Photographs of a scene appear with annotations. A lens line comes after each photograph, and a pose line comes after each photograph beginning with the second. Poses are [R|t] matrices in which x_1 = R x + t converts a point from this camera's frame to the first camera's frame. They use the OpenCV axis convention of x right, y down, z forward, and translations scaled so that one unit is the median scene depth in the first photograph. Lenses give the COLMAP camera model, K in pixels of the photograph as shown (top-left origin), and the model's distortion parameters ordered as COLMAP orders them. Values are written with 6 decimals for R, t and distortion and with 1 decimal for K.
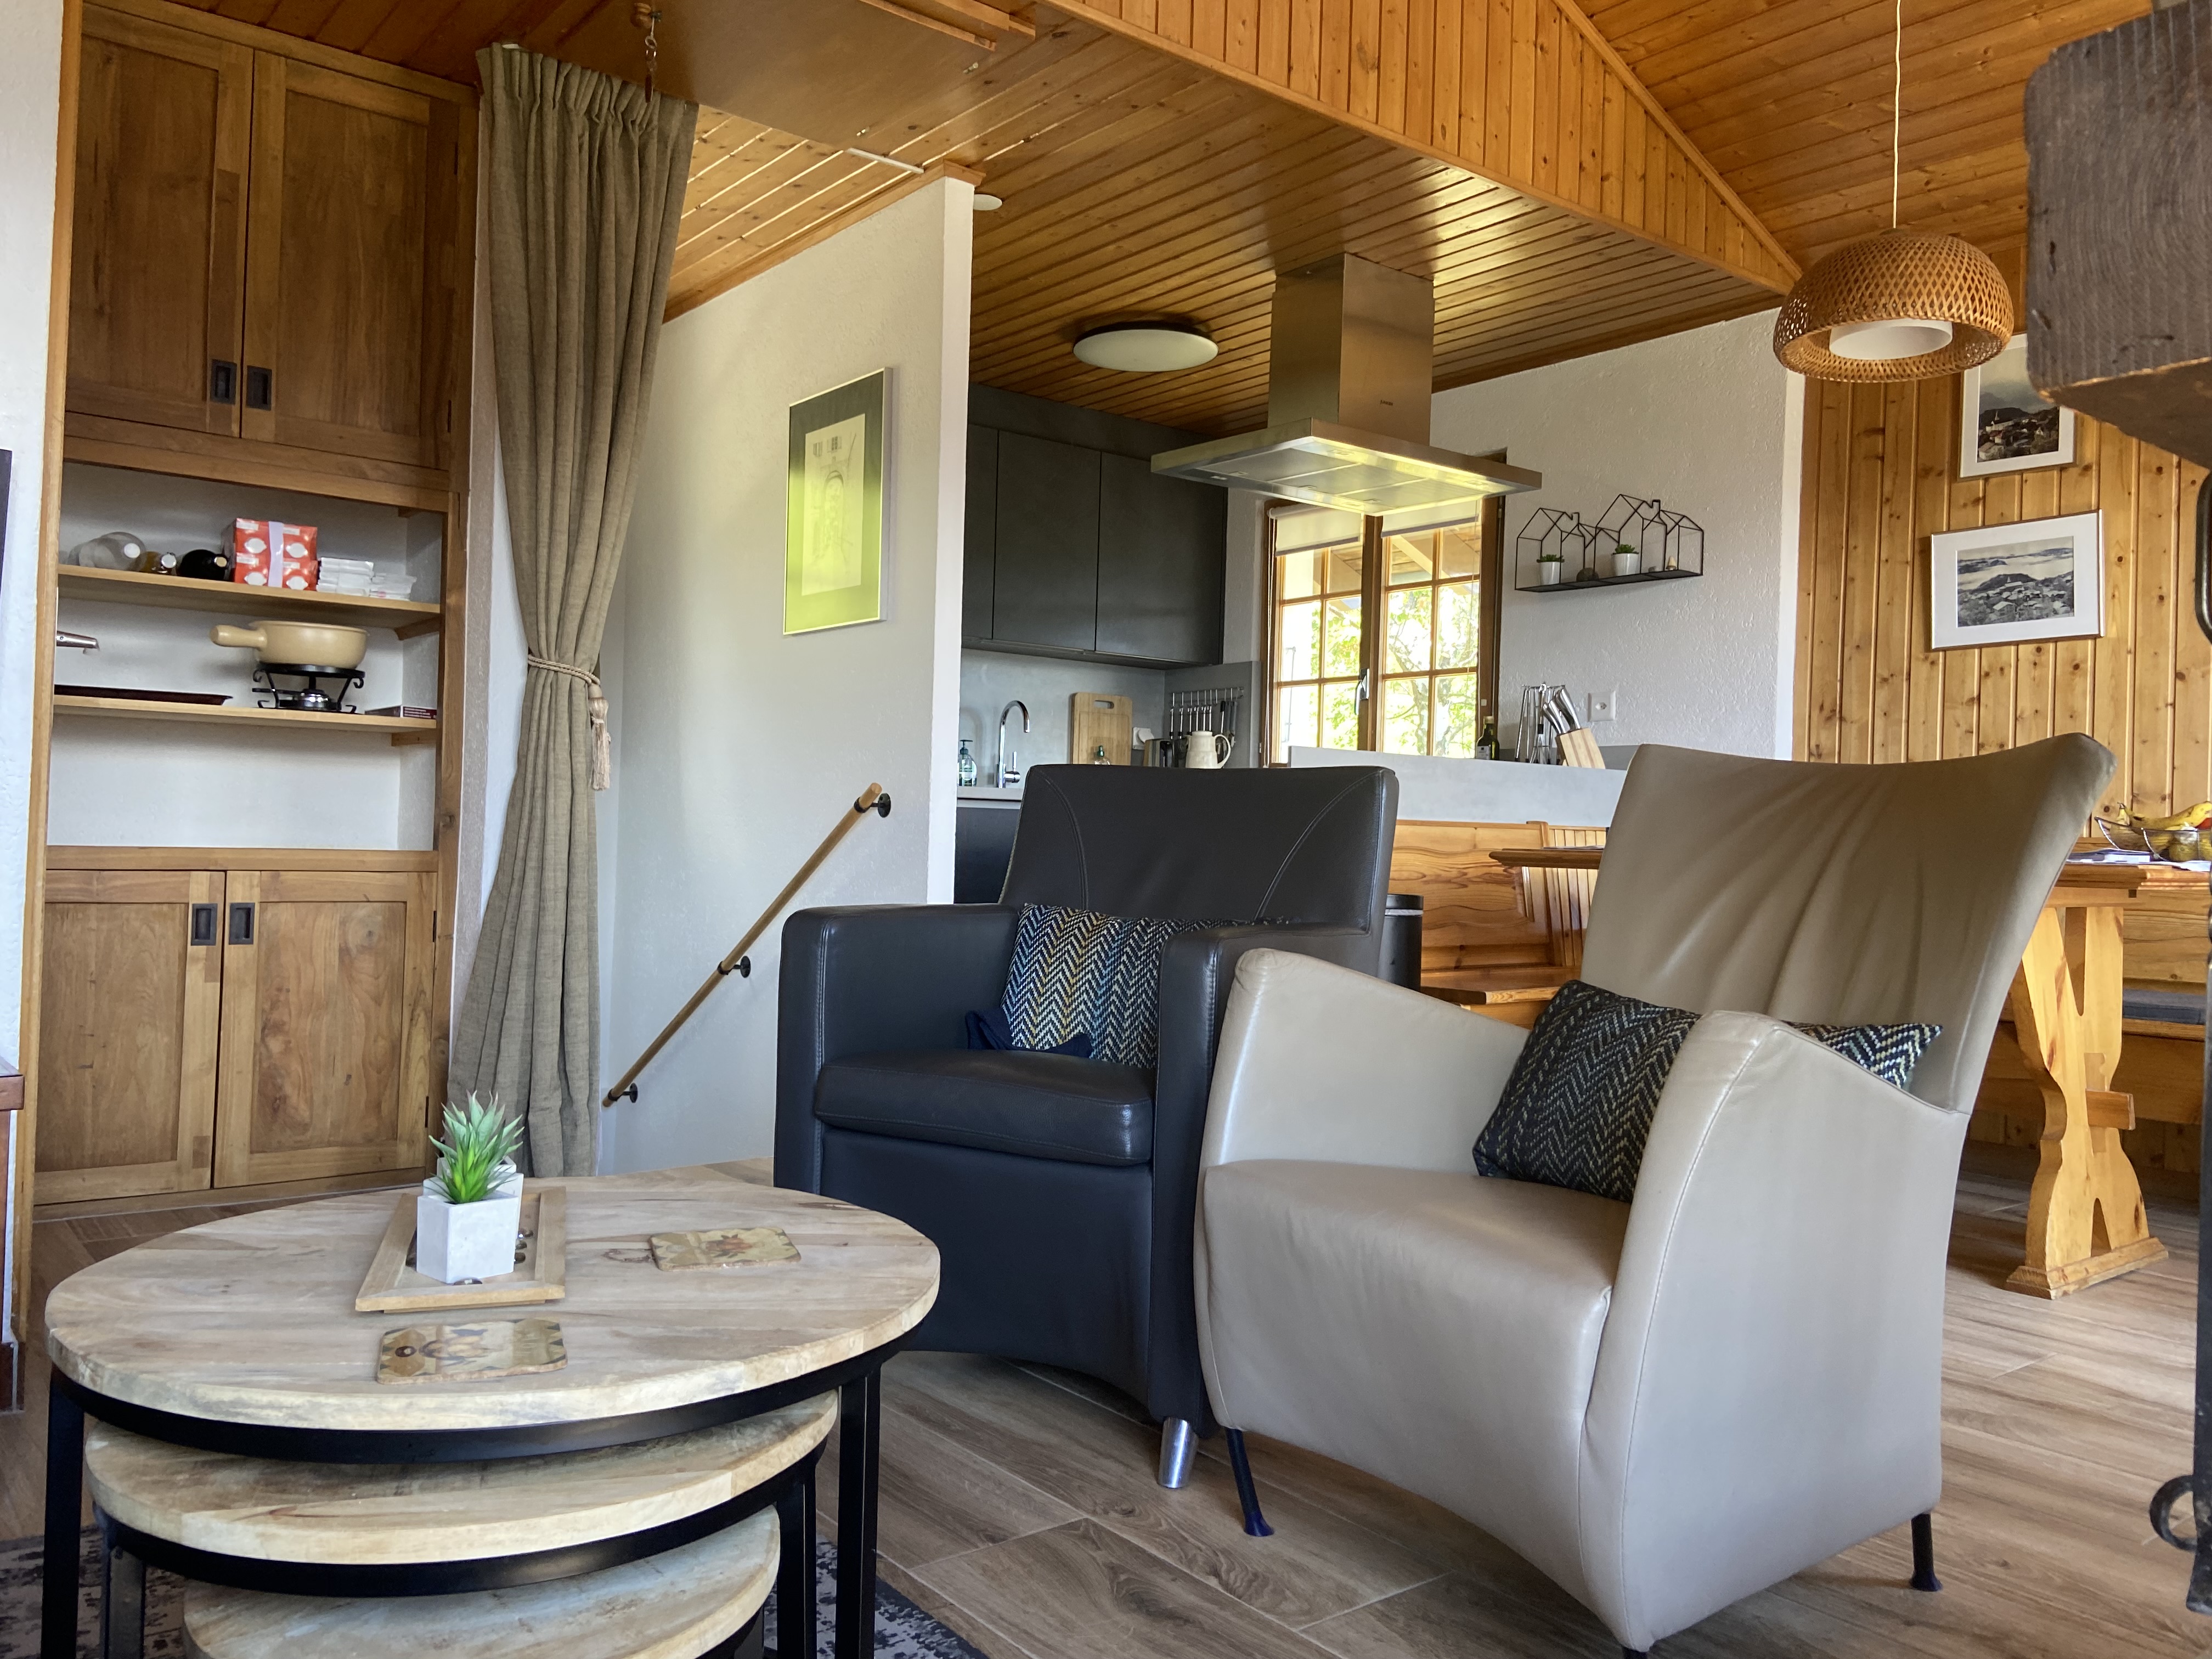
lens RADIAL K [[1676.0, 0, 1108.2], [0, 1676.0, 821.5], [0, 0, 1]] dist [0.084058, -0.094730]
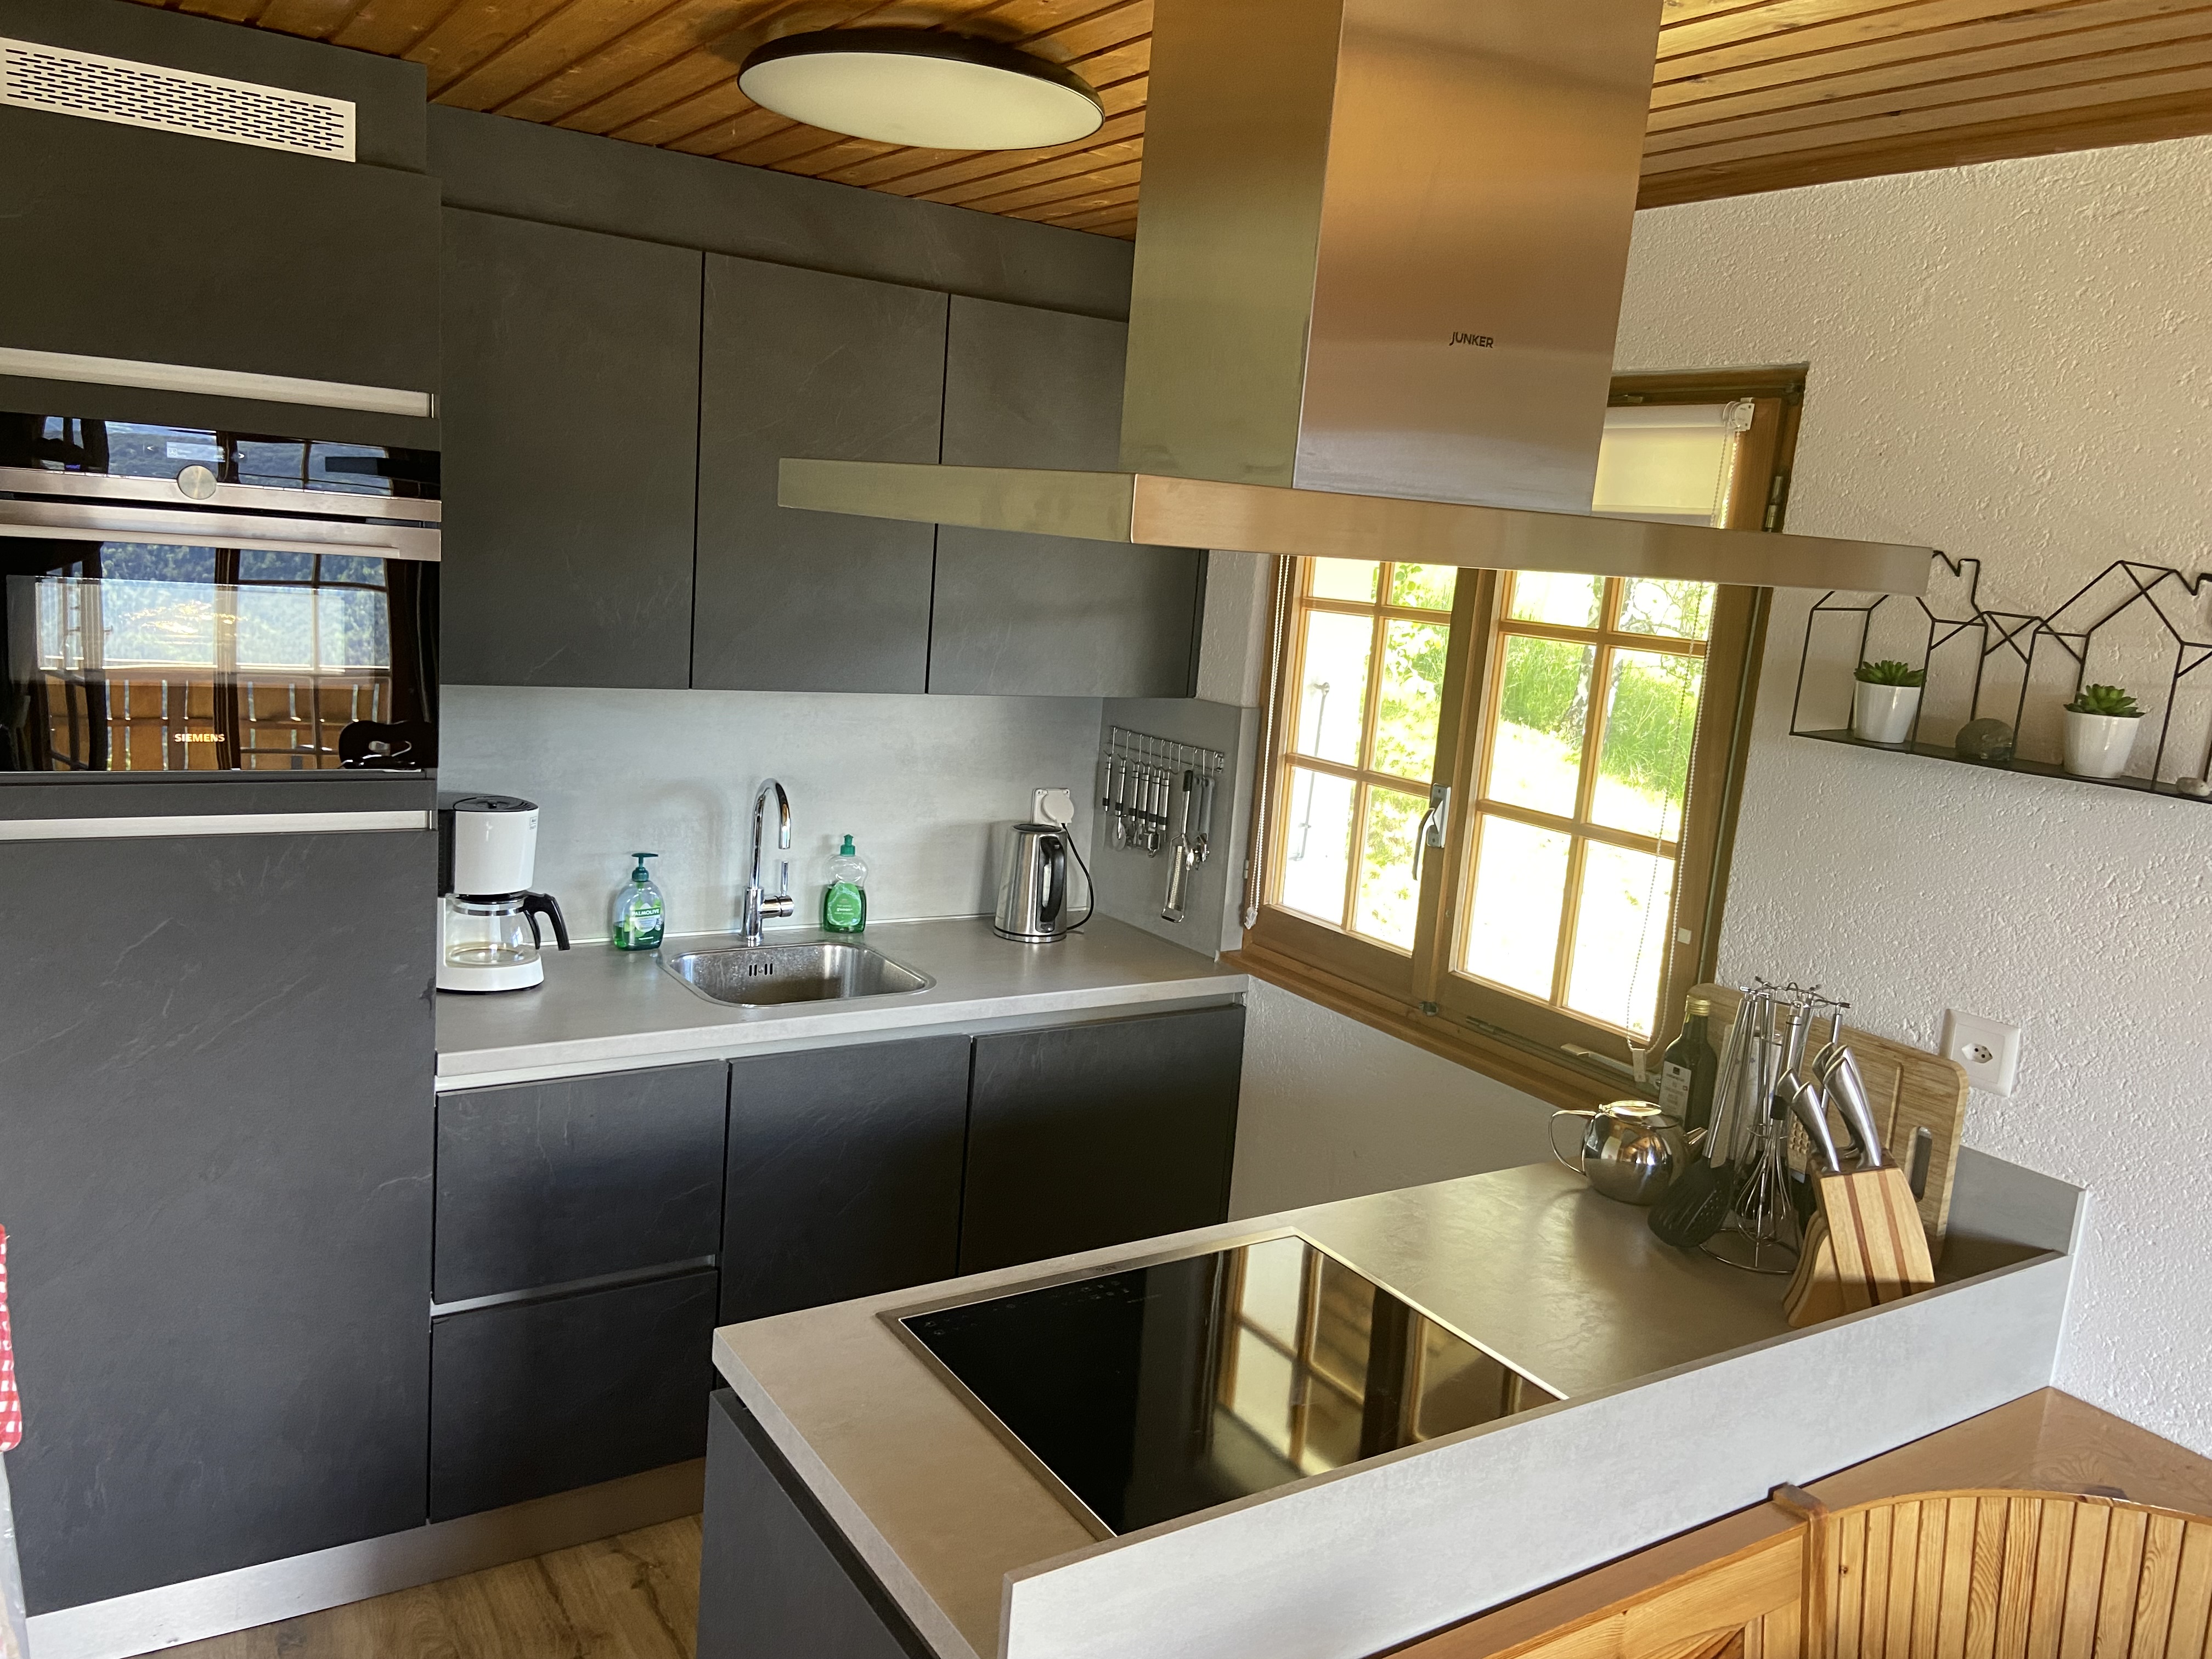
lens RADIAL K [[1676.0, 0, 1106.0], [0, 1676.0, 837.4], [0, 0, 1]] dist [0.084058, -0.094730]
pose [[0.993453, 0.062468, -0.095648, 0.109422], [-0.043066, 0.980270, 0.192917, -0.177373], [0.105812, -0.187535, 0.976542, 0.540548]]
